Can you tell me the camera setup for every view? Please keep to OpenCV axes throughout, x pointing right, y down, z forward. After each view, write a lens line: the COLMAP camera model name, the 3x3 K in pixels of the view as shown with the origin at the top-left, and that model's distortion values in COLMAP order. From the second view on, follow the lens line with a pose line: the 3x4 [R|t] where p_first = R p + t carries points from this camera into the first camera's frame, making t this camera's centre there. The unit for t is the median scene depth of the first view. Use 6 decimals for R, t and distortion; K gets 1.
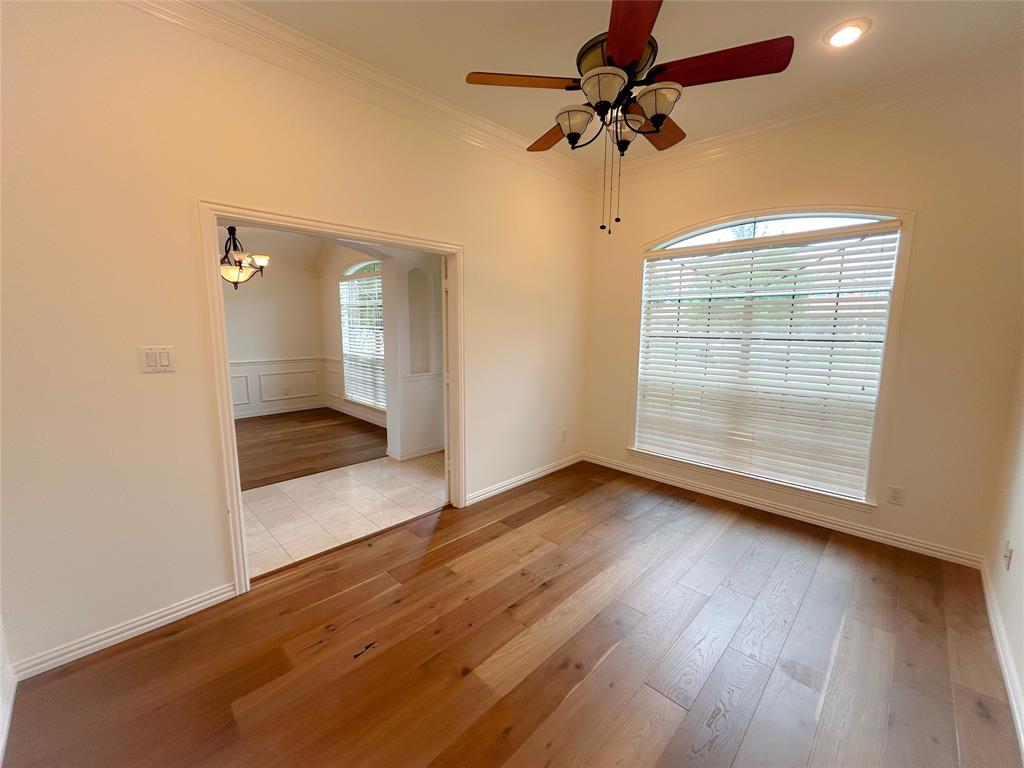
lens RADIAL K [[416.2, 0, 510.9], [0, 416.2, 384.0], [0, 0, 1]] dist [-0.000063, -0.000214]
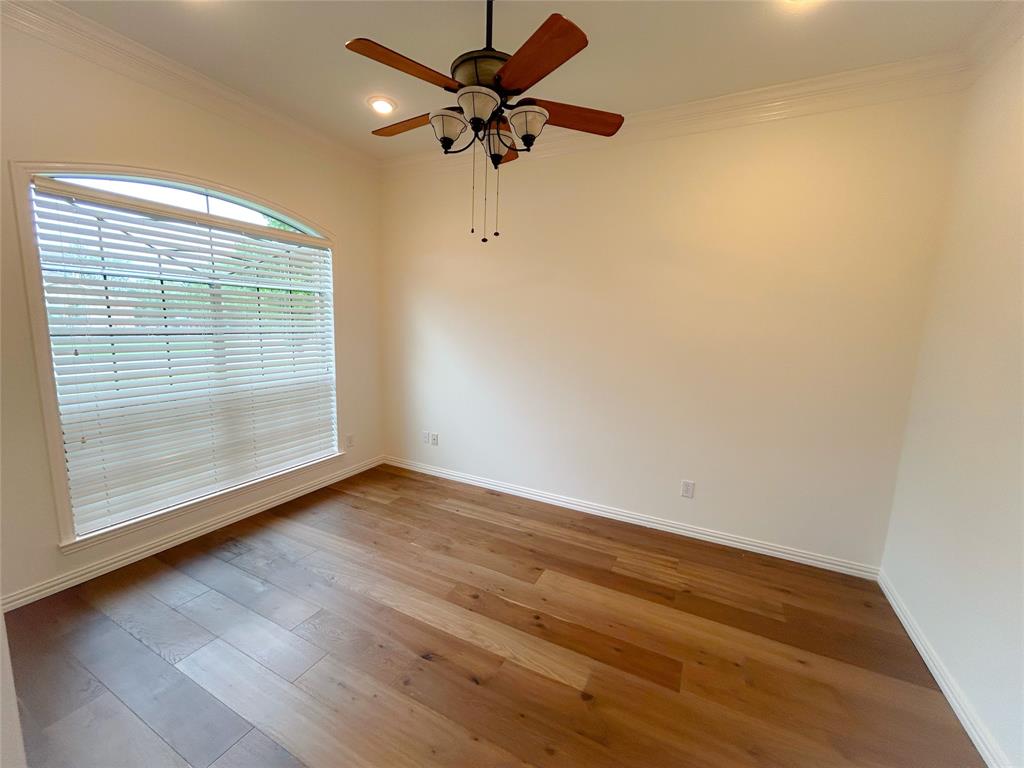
lens RADIAL K [[416.2, 0, 510.9], [0, 416.2, 384.0], [0, 0, 1]] dist [-0.000063, -0.000214]
pose [[-0.306197, -0.158467, 0.938686, -0.517217], [0.098921, 0.975413, 0.196935, -0.136836], [-0.946815, 0.153156, -0.282993, 0.812115]]
